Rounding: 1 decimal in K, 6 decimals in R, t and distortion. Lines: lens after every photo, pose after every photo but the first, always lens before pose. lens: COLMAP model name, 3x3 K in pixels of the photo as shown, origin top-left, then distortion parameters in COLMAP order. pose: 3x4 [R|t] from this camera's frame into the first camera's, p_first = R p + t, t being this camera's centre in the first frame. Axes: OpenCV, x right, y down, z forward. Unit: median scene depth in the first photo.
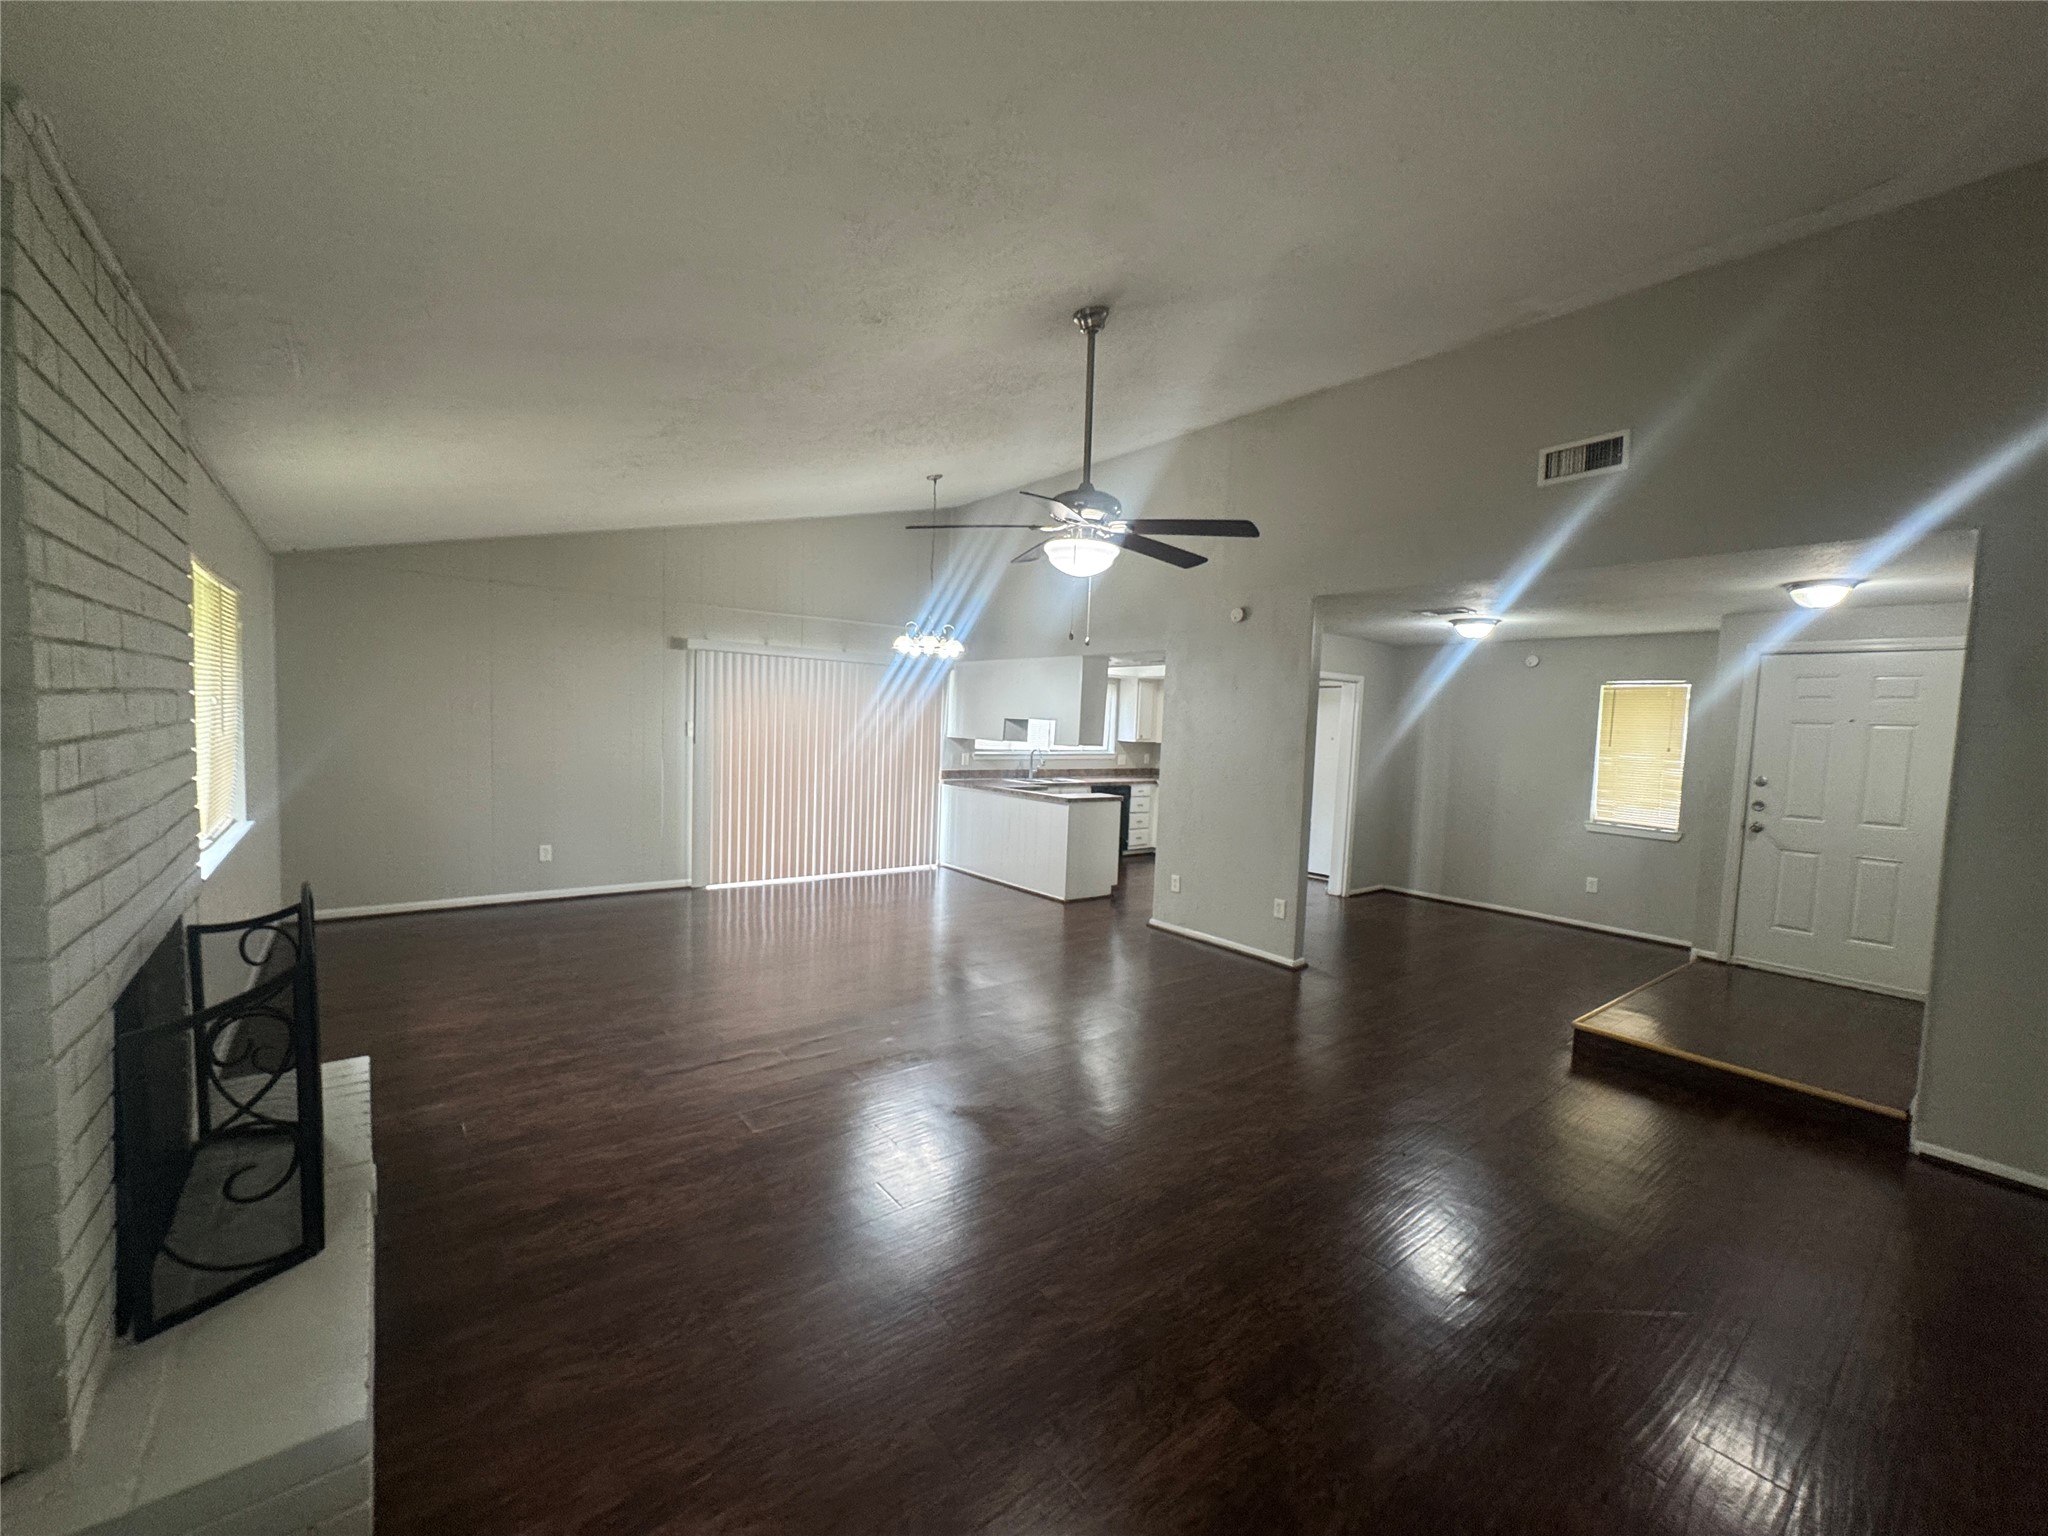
lens RADIAL K [[816.8, 0, 1021.1], [0, 816.8, 759.0], [0, 0, 1]] dist [-0.002746, 0.000715]
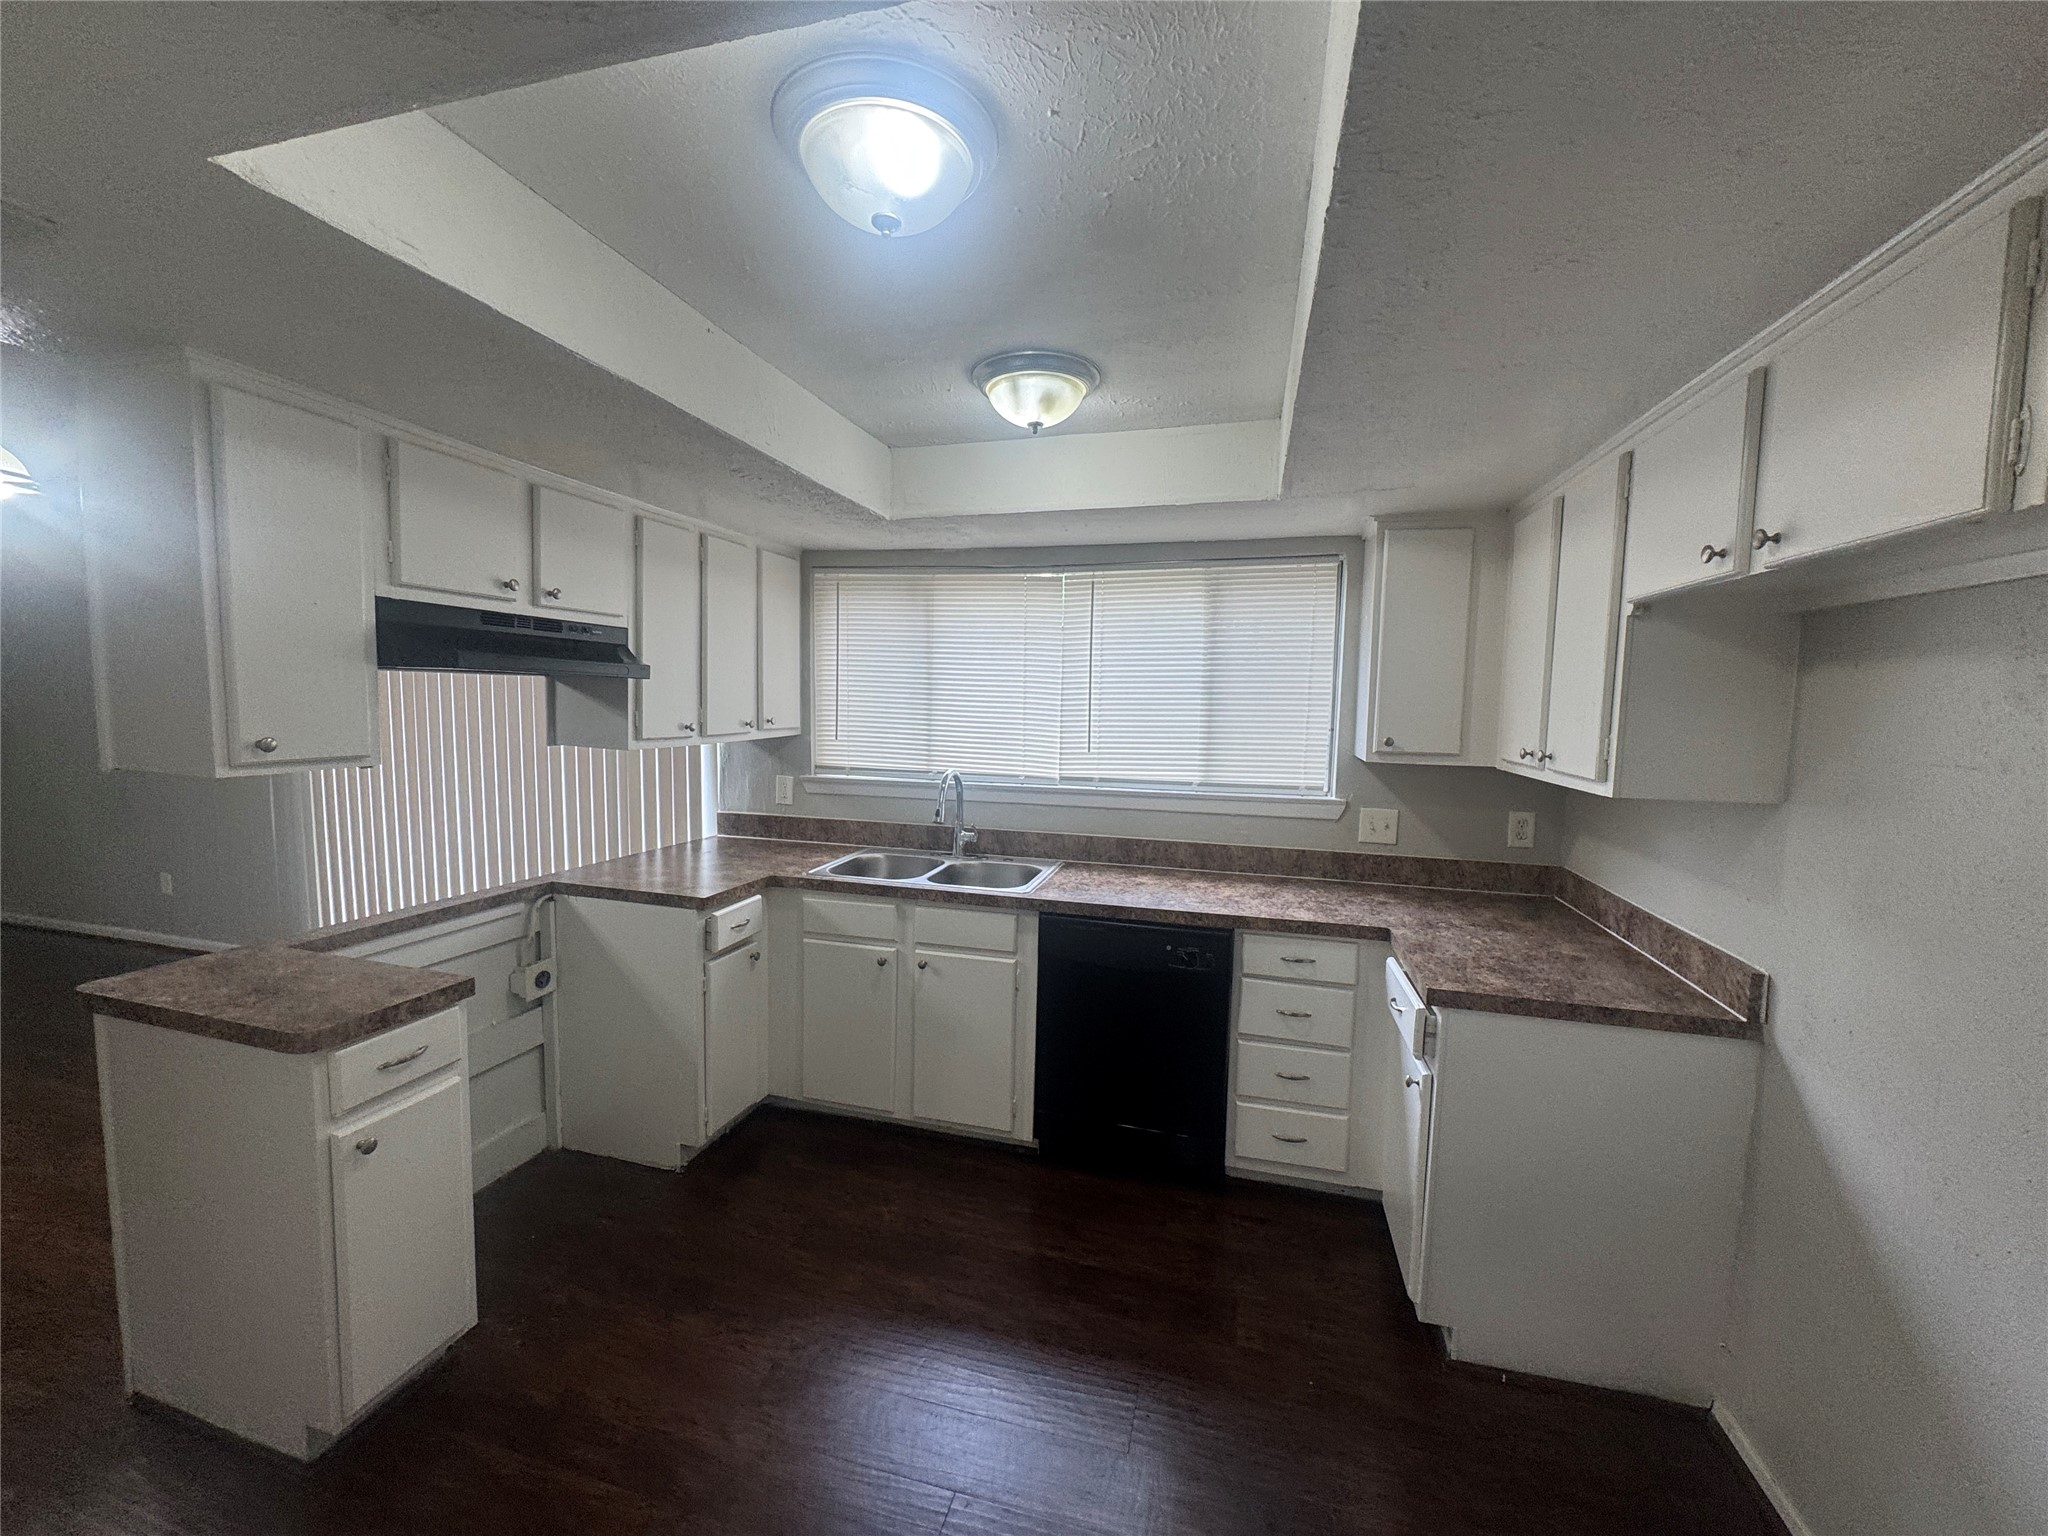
lens RADIAL K [[816.8, 0, 1028.6], [0, 816.8, 768.5], [0, 0, 1]] dist [-0.002746, 0.000715]
pose [[0.595624, 0.042779, -0.802123, 0.445844], [-0.037143, 0.998980, 0.025697, -0.033835], [0.802404, 0.014488, 0.596605, 1.179025]]
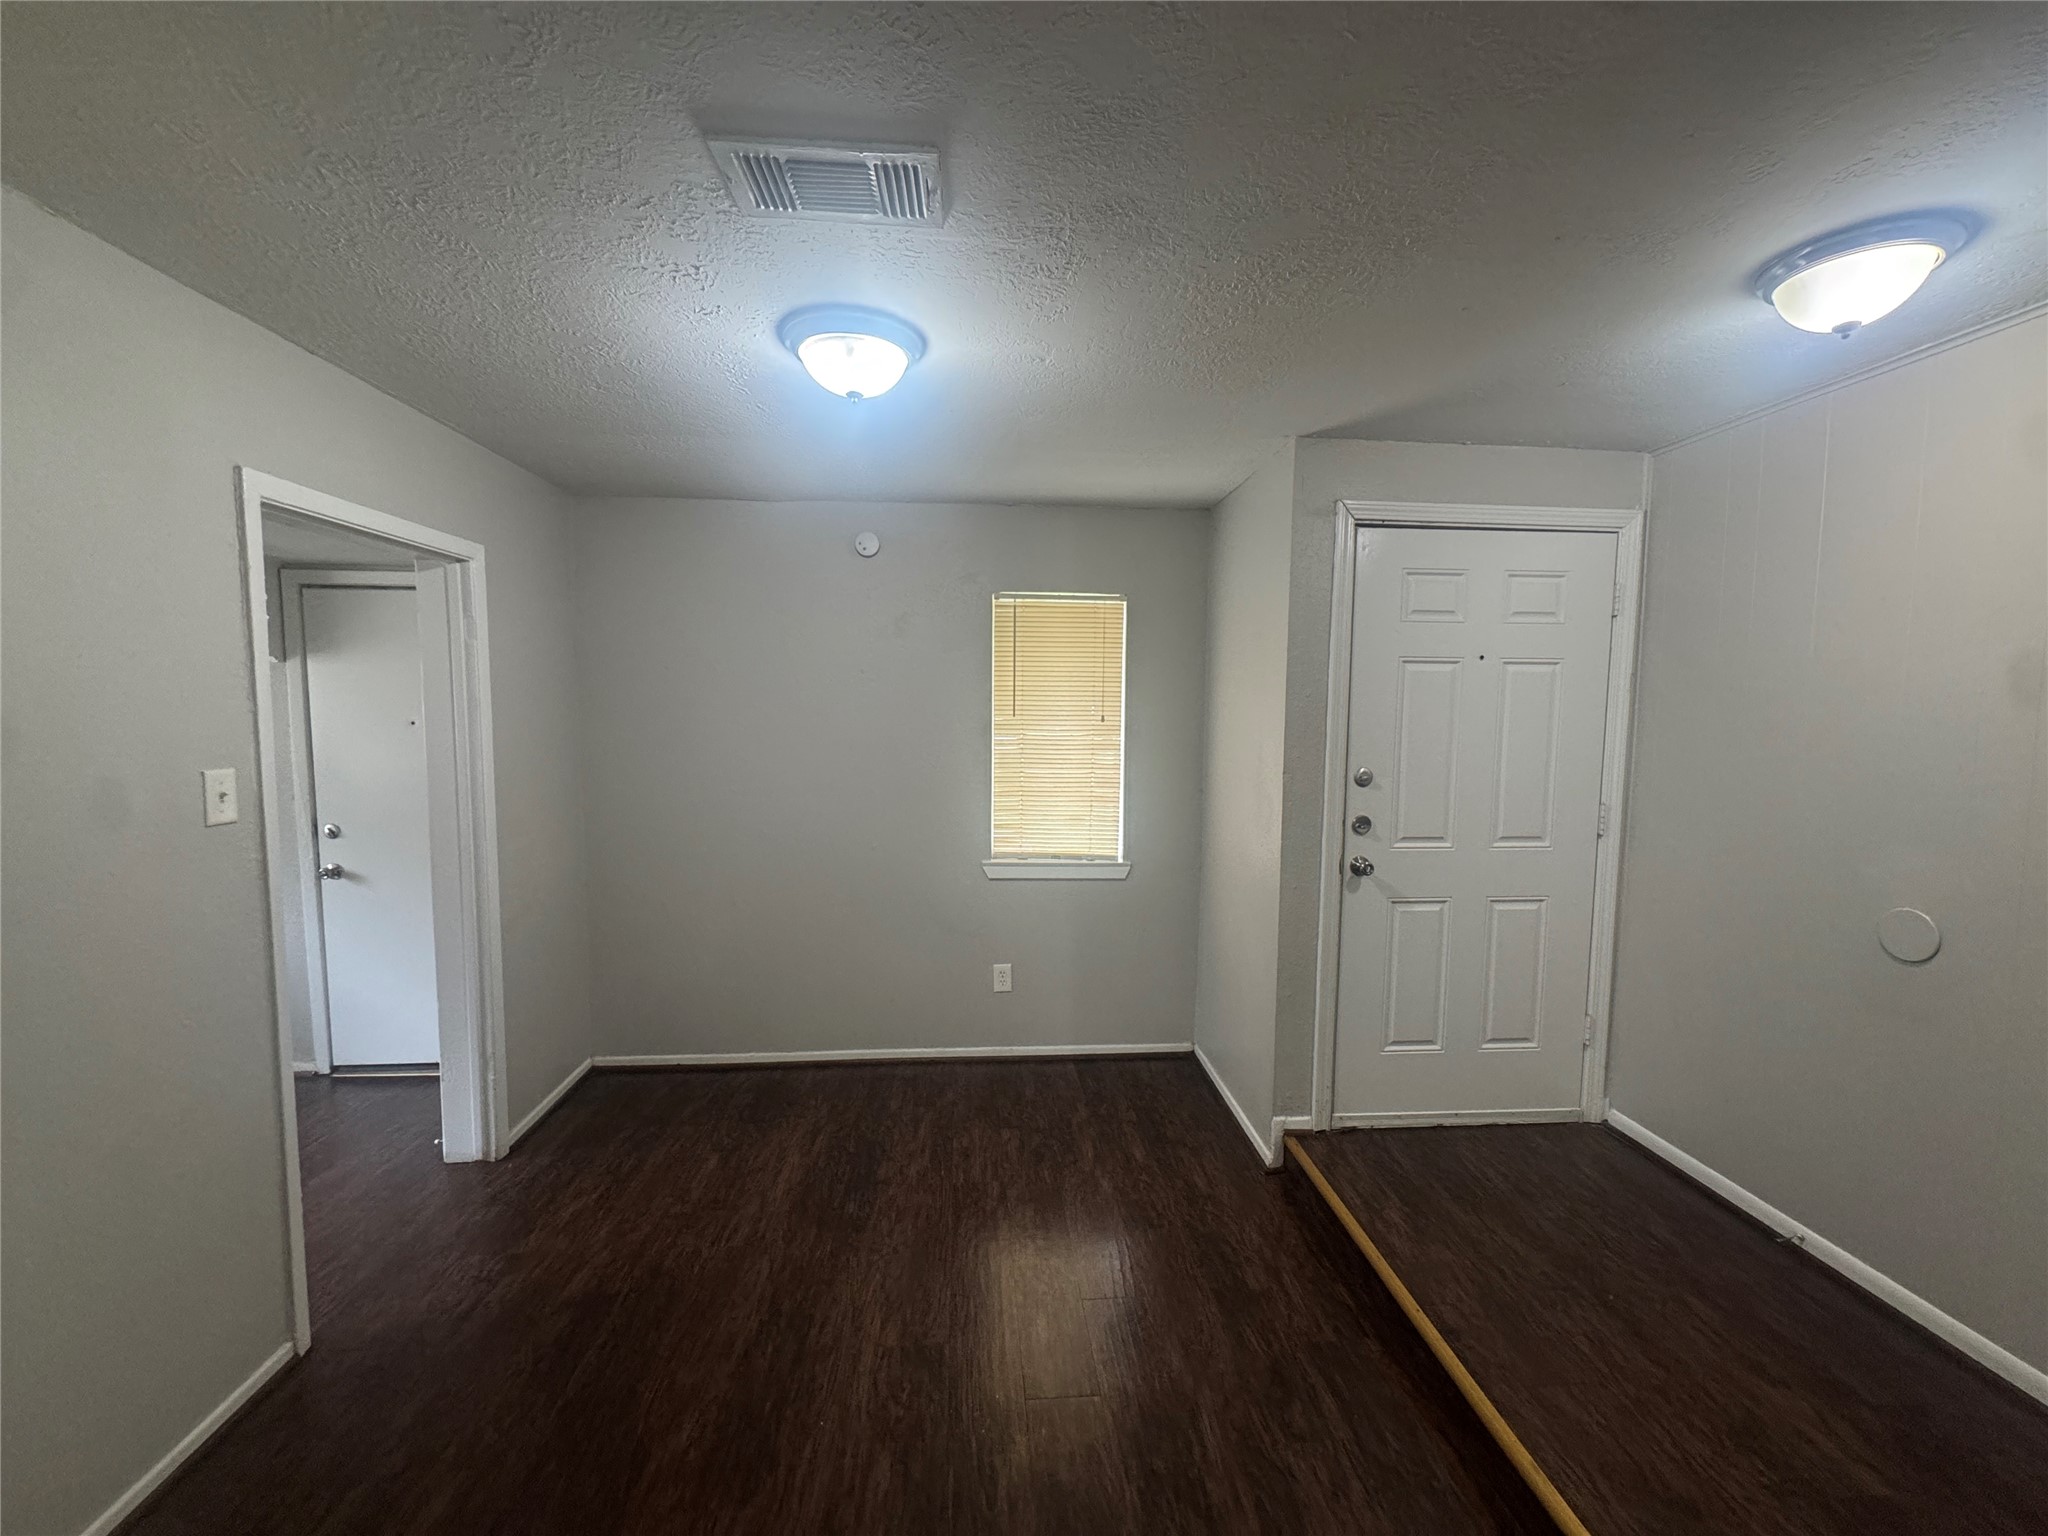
lens RADIAL K [[816.8, 0, 1035.3], [0, 816.8, 776.3], [0, 0, 1]] dist [-0.002746, 0.000715]
pose [[0.559115, -0.105025, 0.822411, 0.304605], [0.051963, 0.994433, 0.091666, -0.026130], [-0.827460, -0.008517, 0.561460, 0.730030]]
